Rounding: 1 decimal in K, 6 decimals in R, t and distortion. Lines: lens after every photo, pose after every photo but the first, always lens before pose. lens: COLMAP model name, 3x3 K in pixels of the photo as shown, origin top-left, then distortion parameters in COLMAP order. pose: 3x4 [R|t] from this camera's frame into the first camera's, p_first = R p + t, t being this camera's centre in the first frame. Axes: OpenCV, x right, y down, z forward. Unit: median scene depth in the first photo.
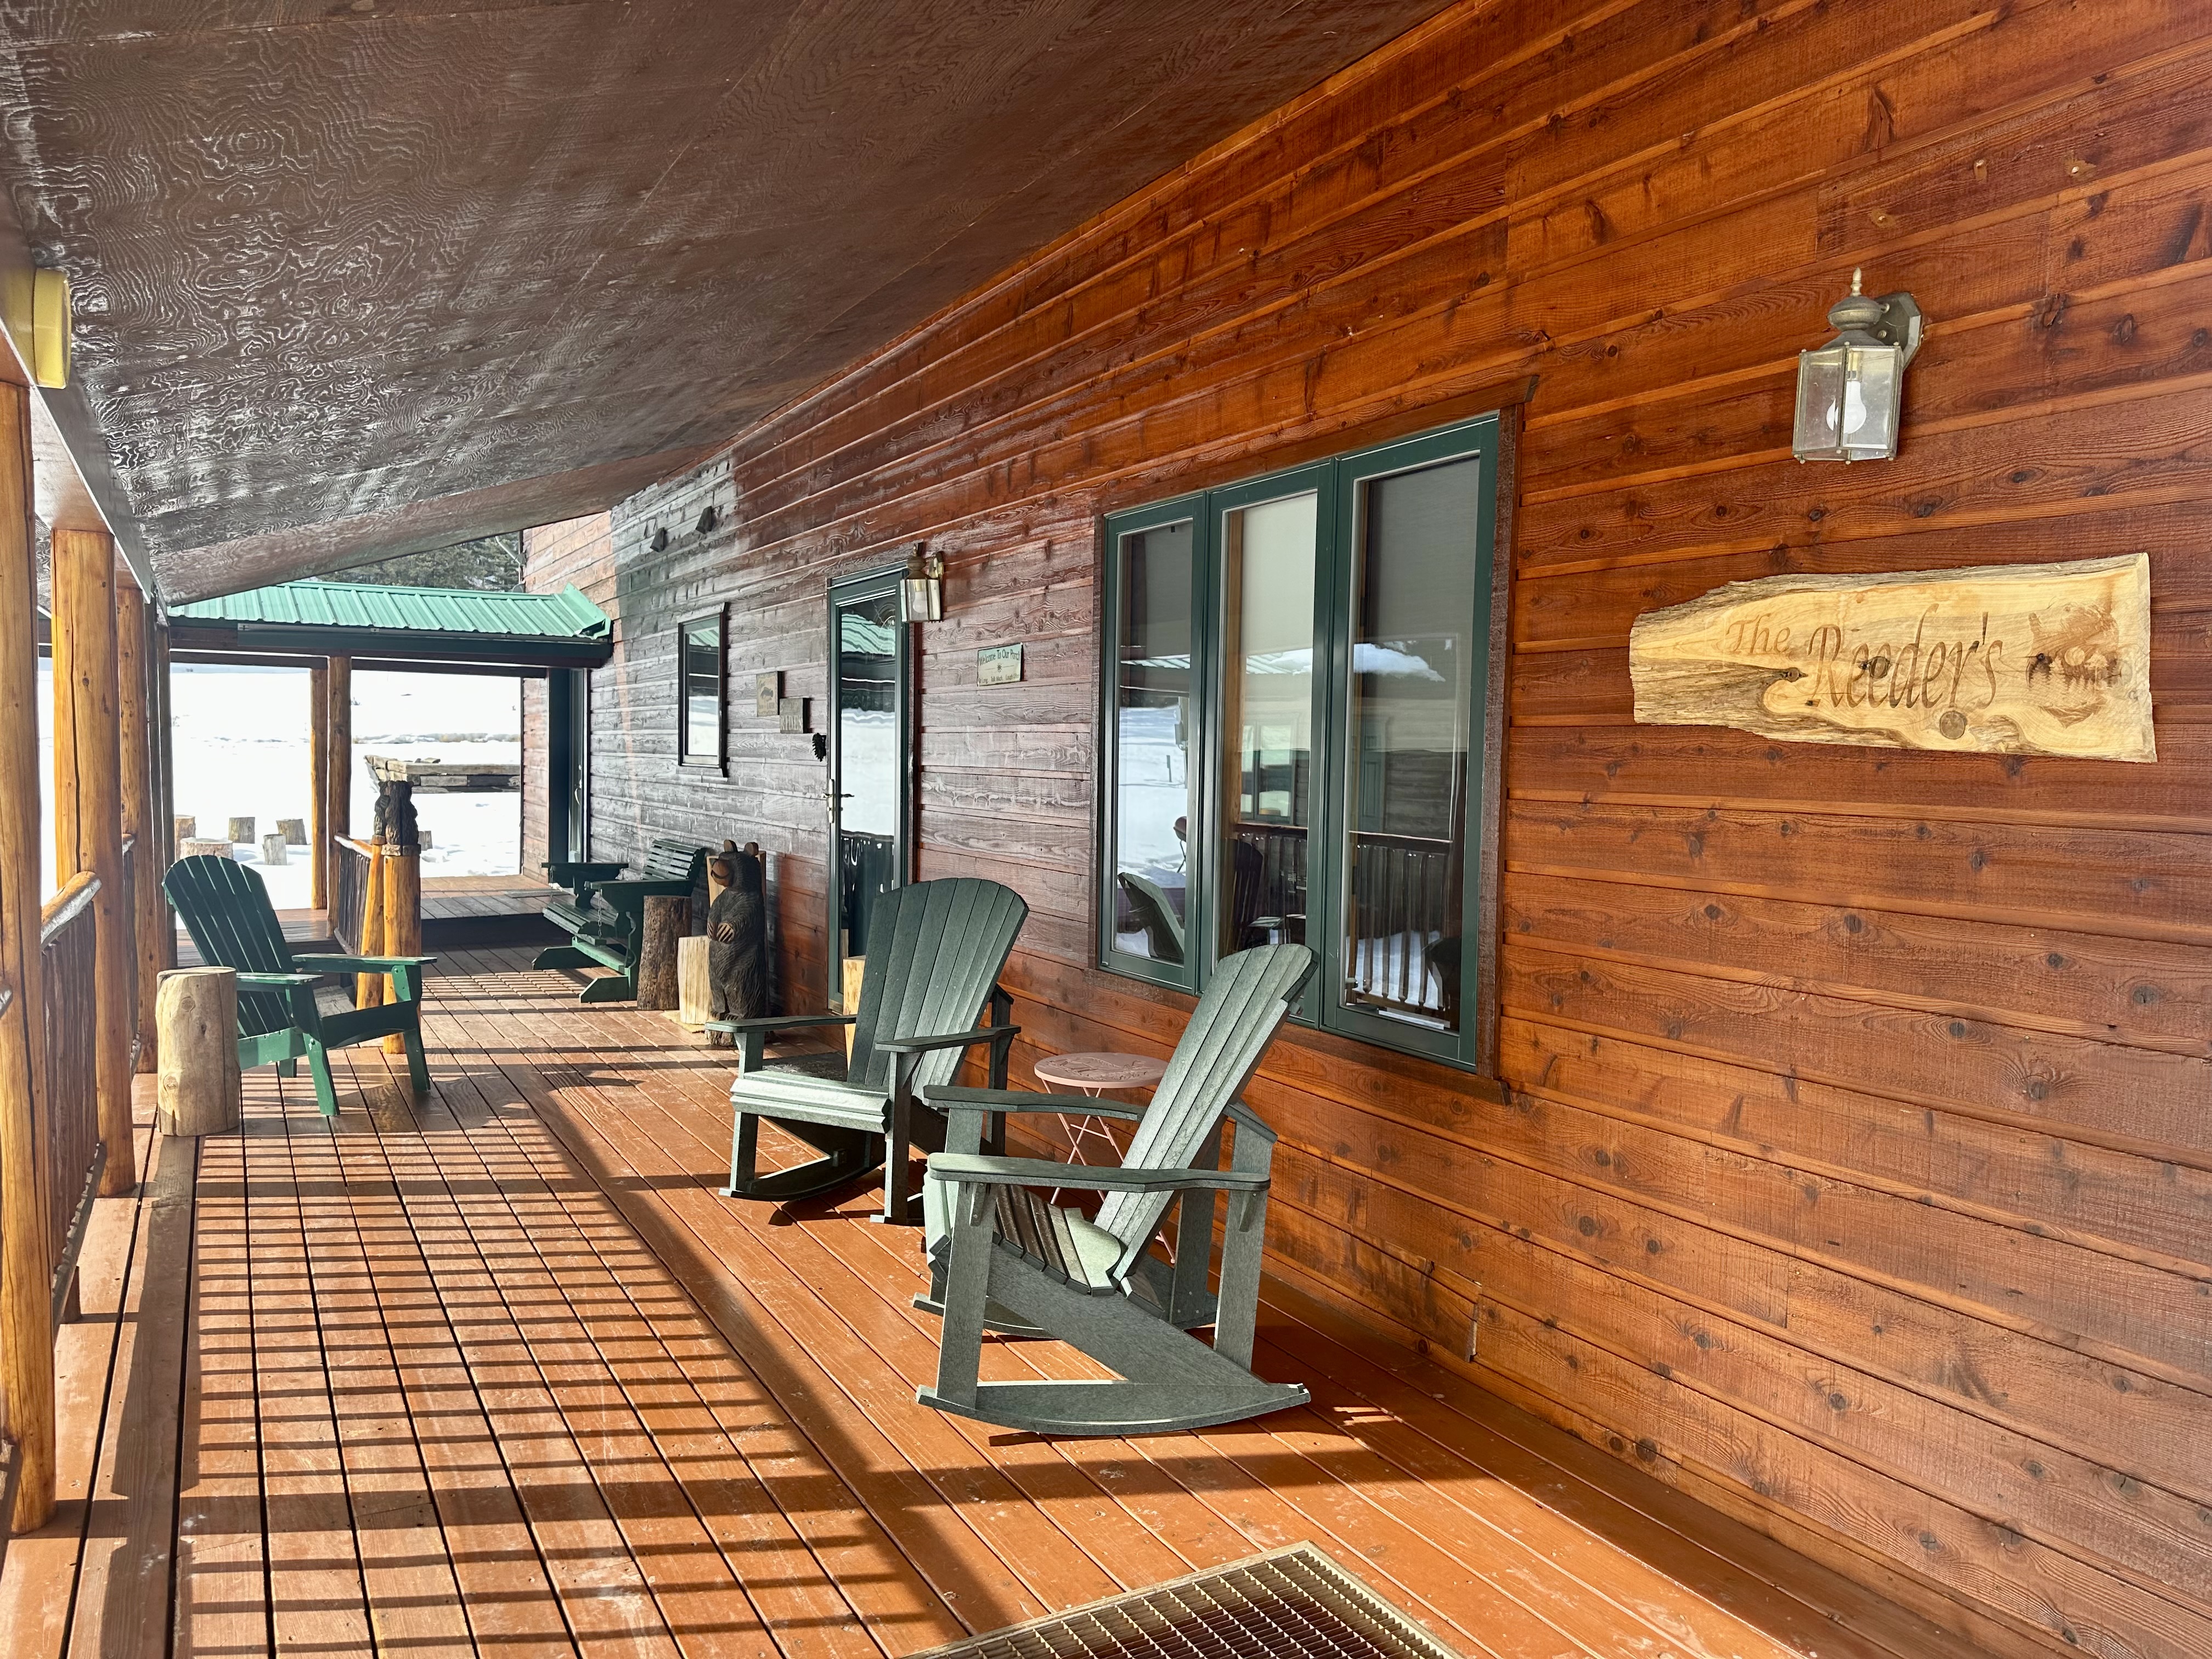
lens RADIAL K [[1560.9, 0, 1095.9], [0, 1560.9, 843.8], [0, 0, 1]] dist [0.073938, -0.089479]
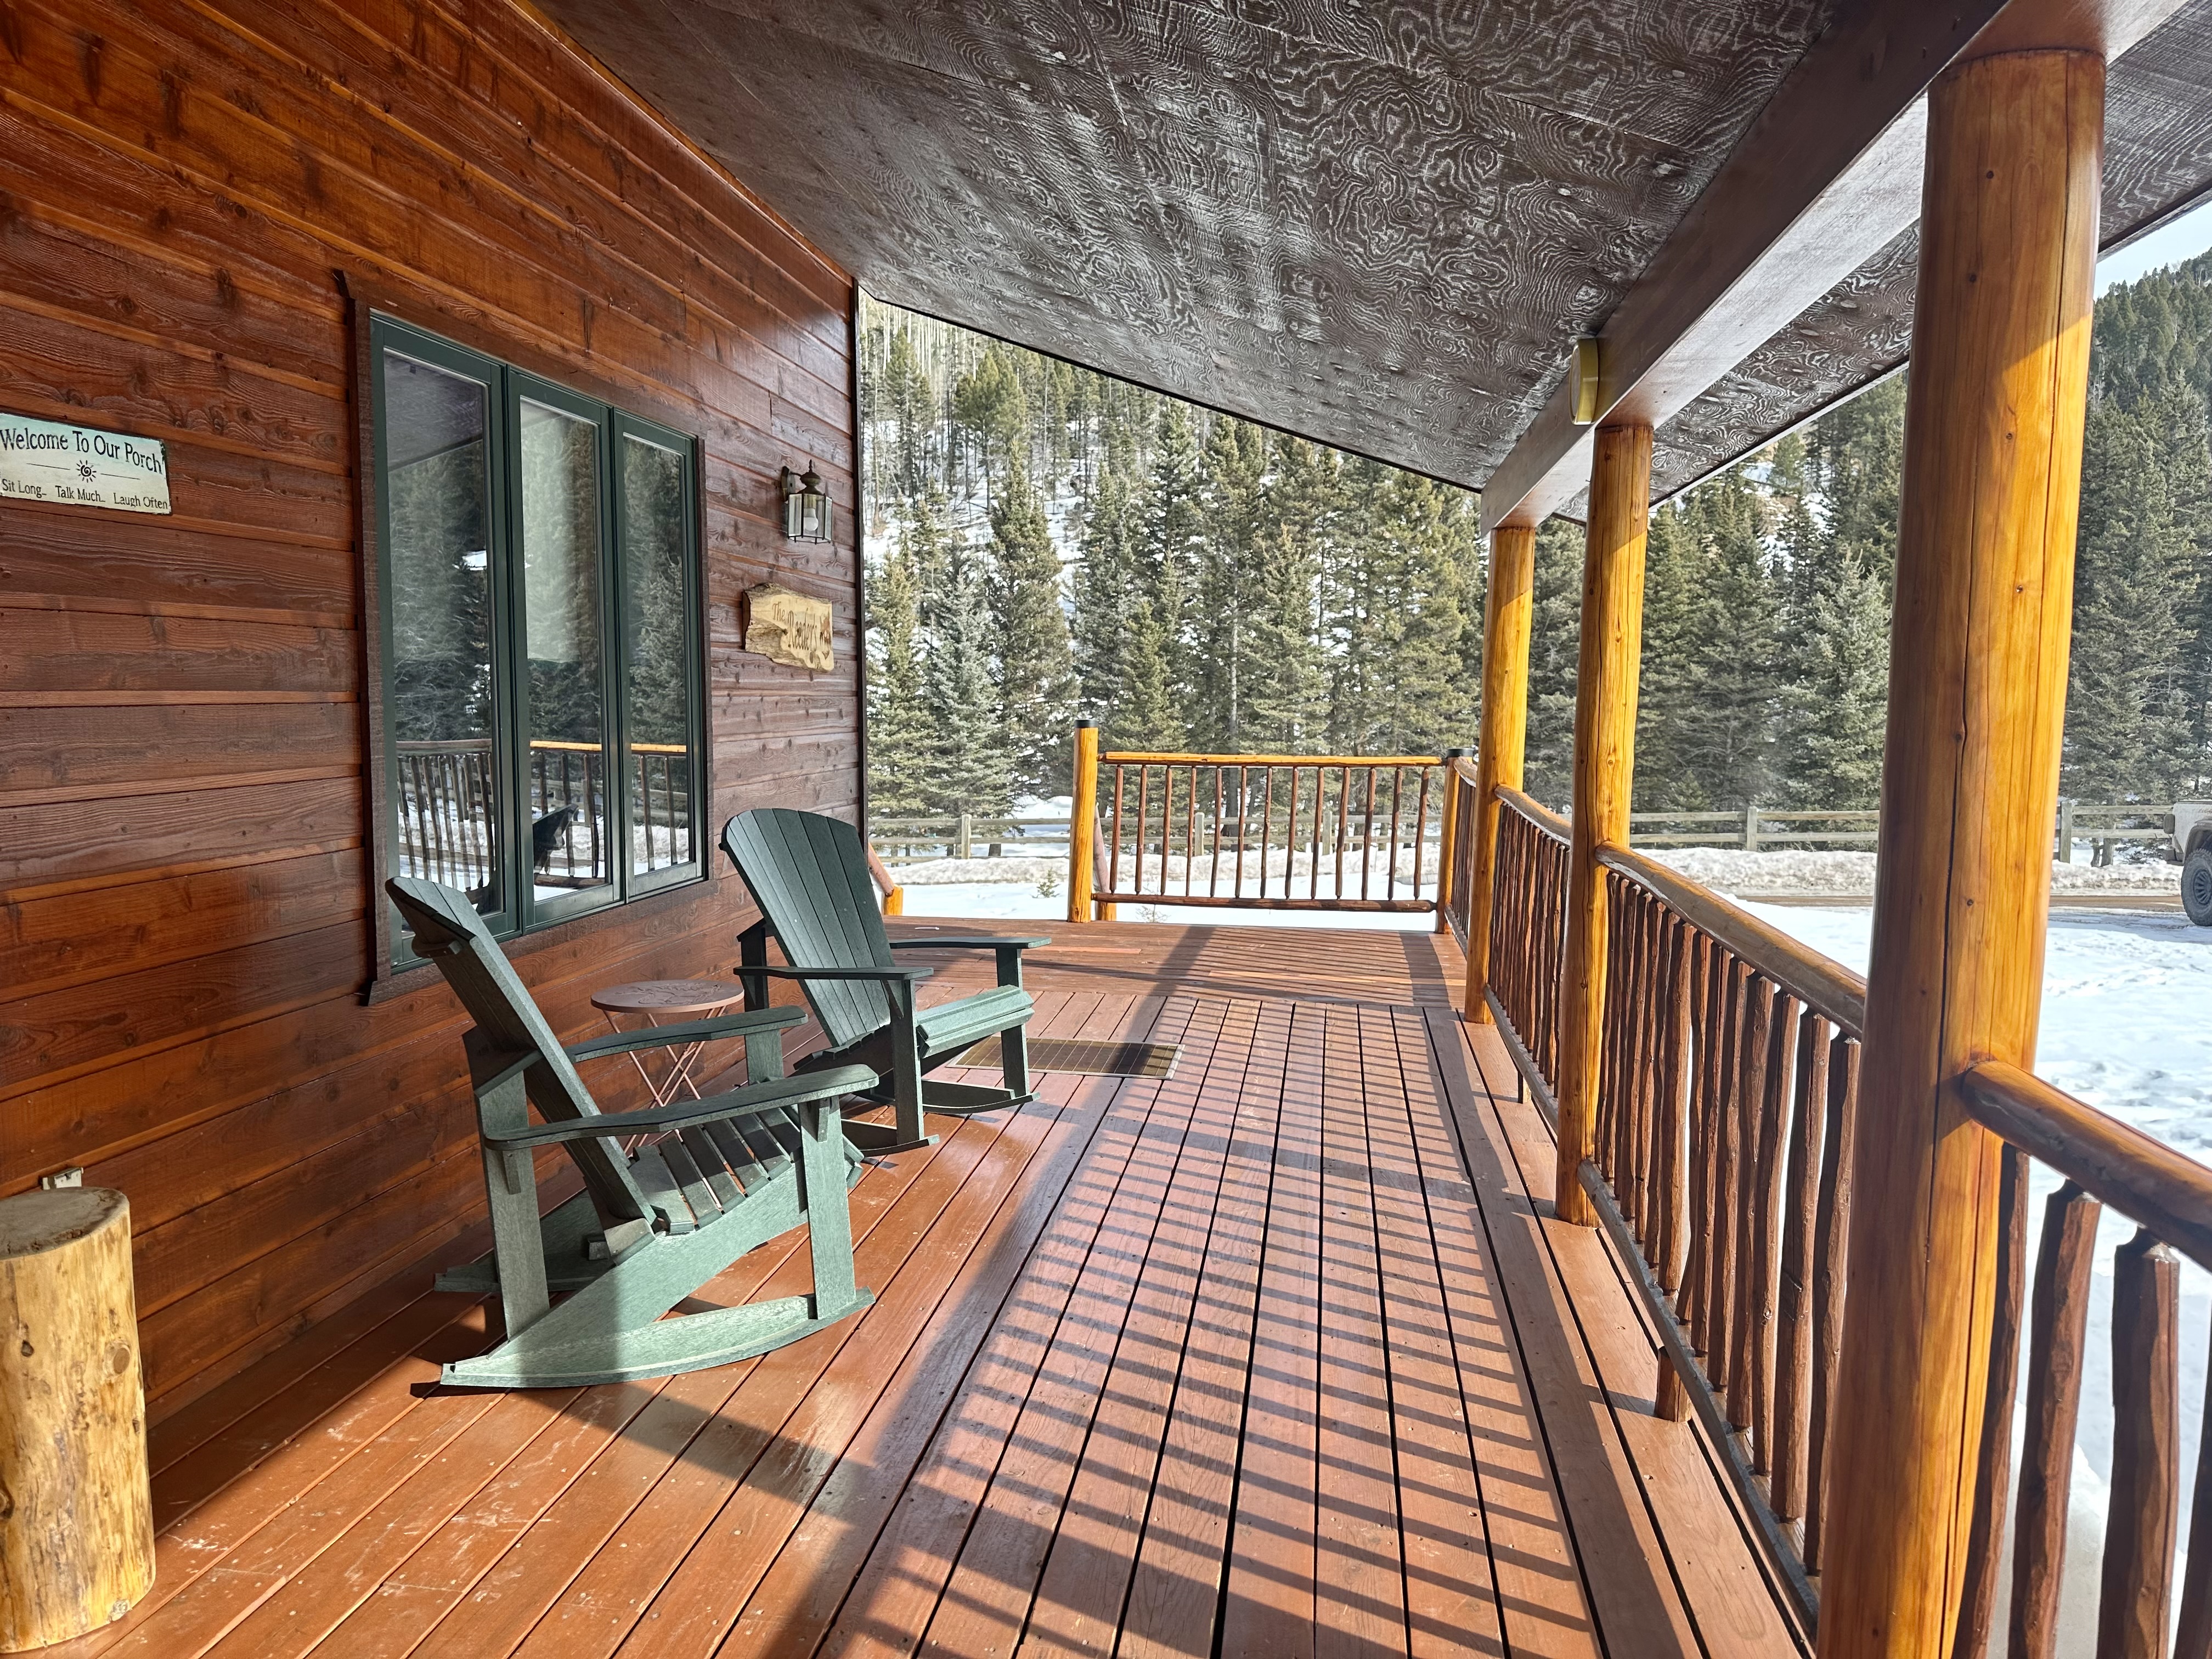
lens RADIAL K [[1560.9, 0, 1098.9], [0, 1560.9, 836.9], [0, 0, 1]] dist [0.073938, -0.089479]
pose [[-0.793443, -0.088964, 0.602108, -0.933368], [0.008413, 0.987562, 0.157003, -0.120254], [-0.608587, 0.129638, -0.782825, 1.876718]]
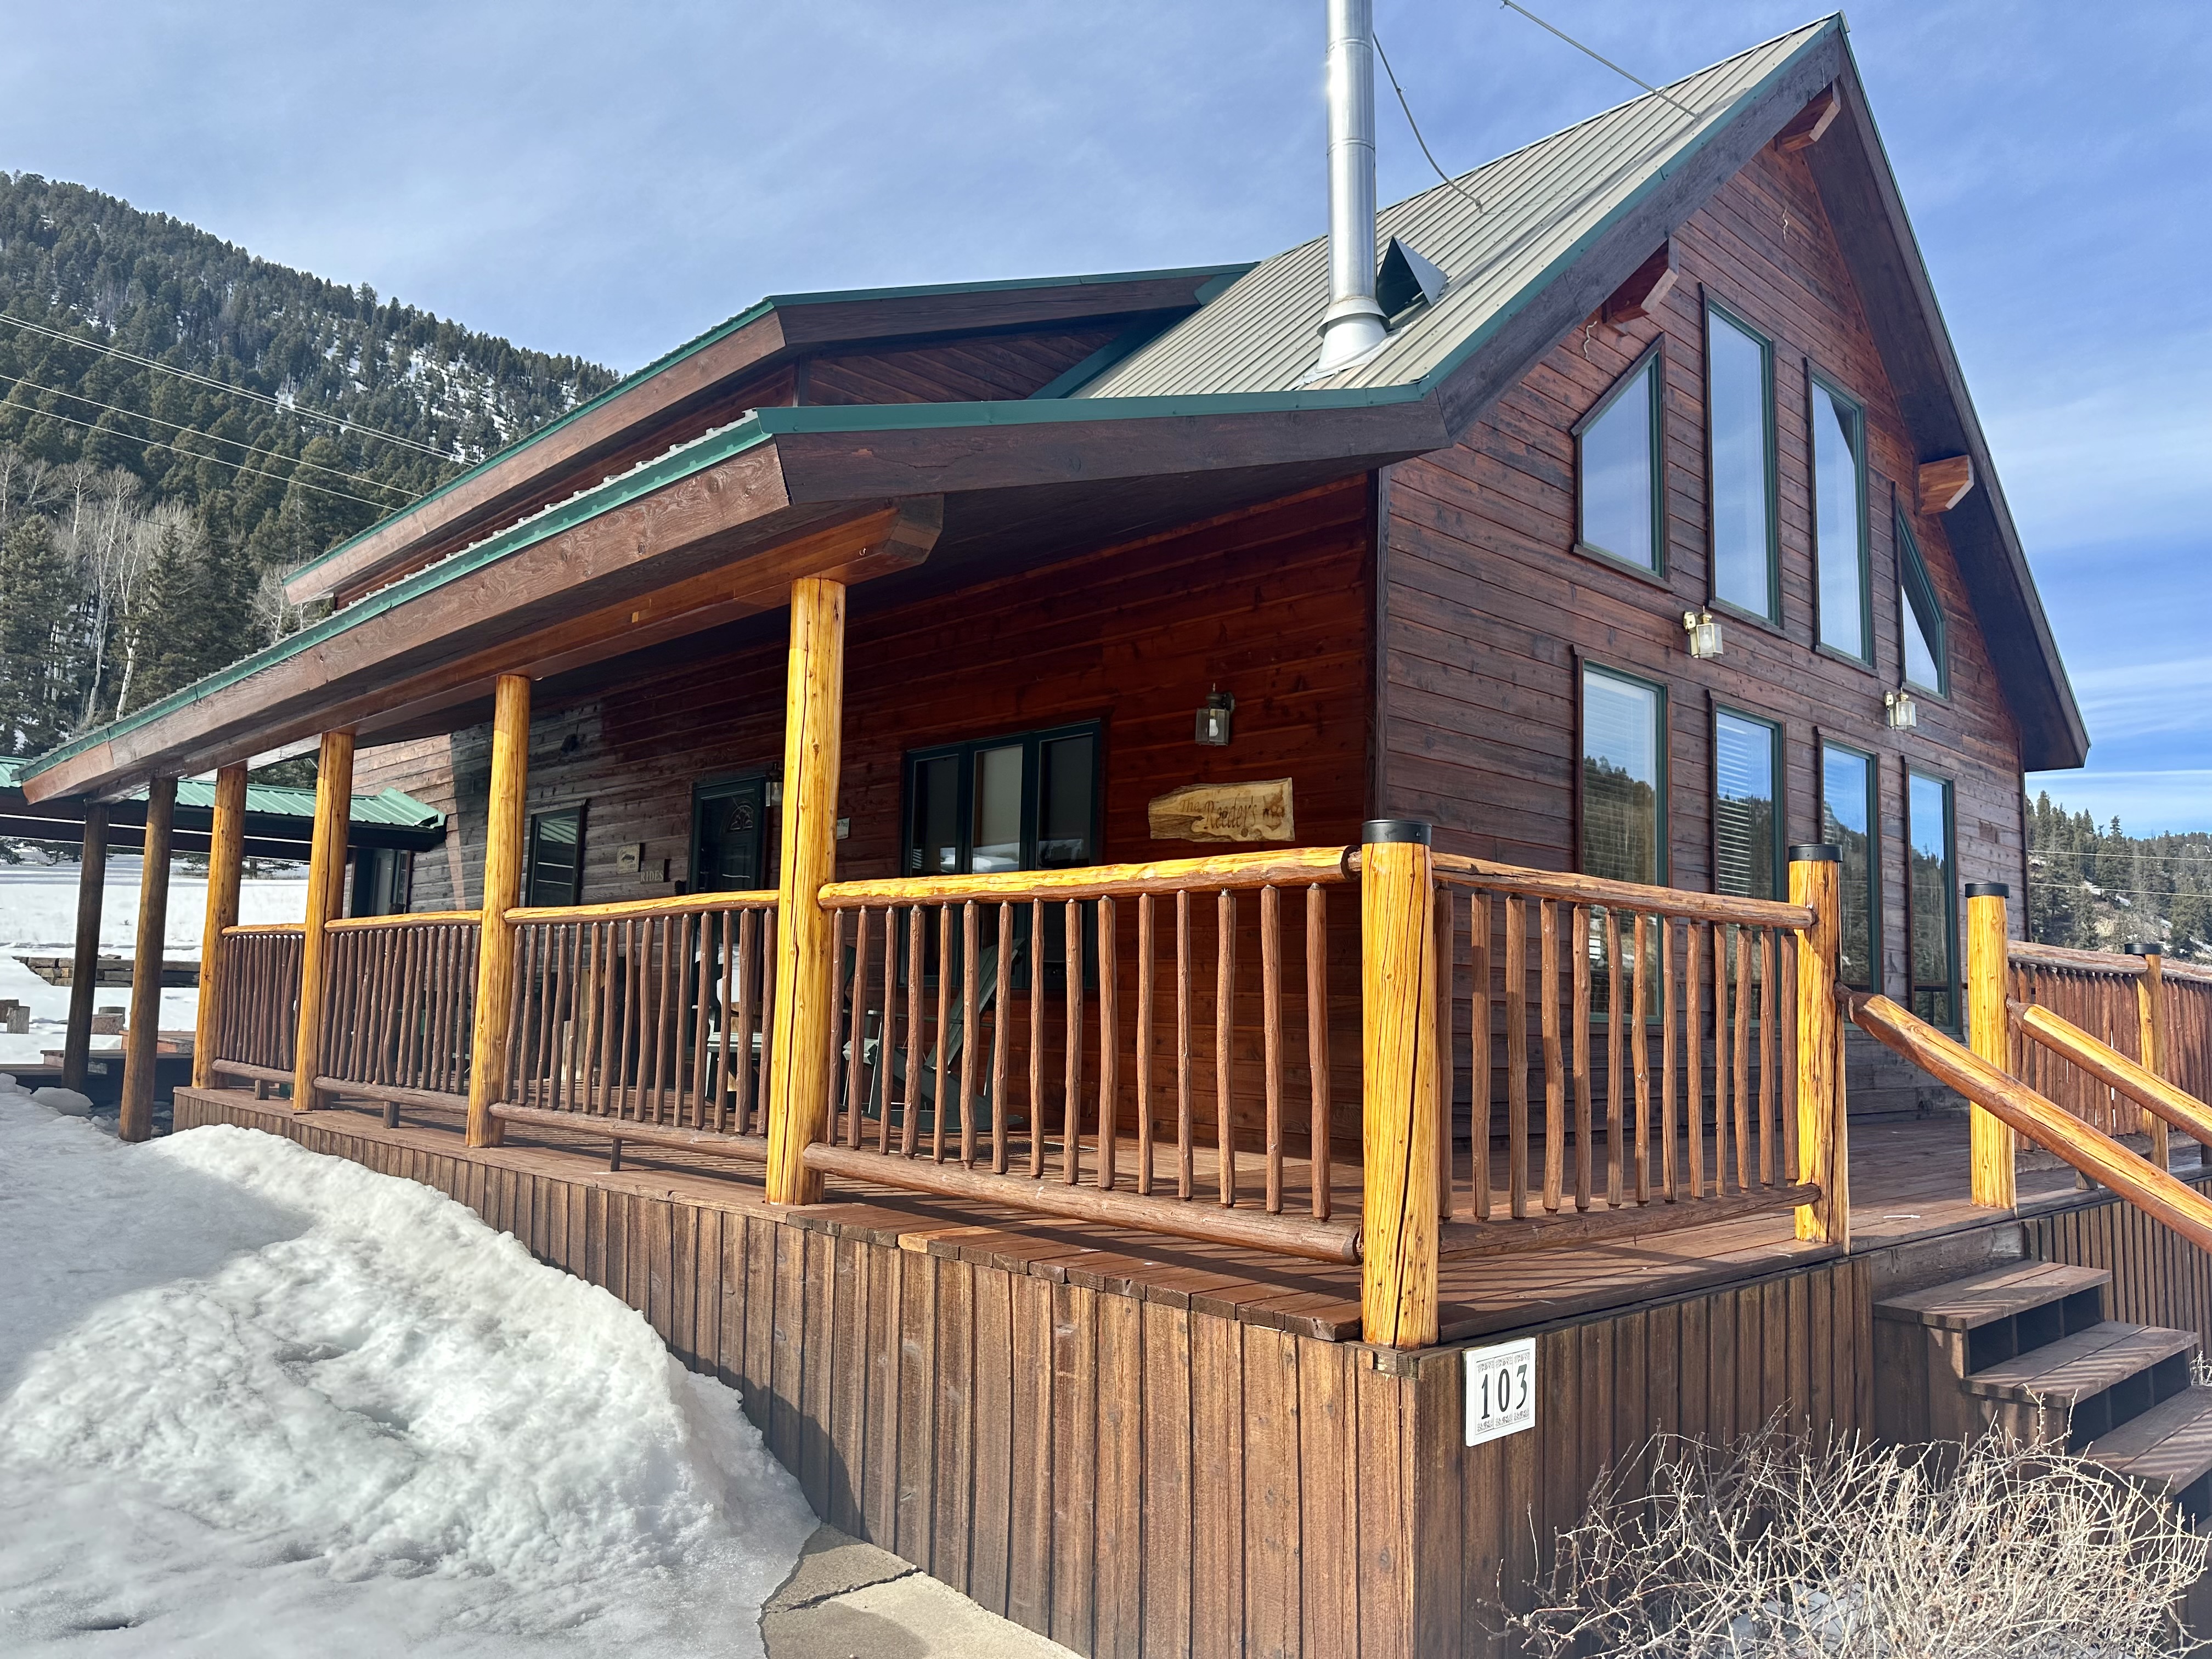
lens RADIAL K [[1560.9, 0, 1098.3], [0, 1560.9, 843.1], [0, 0, 1]] dist [0.073938, -0.089479]
pose [[0.970845, 0.035376, 0.237085, -0.299583], [0.002308, 0.987625, -0.156817, 0.283716], [-0.239699, 0.152792, 0.958749, -1.231605]]
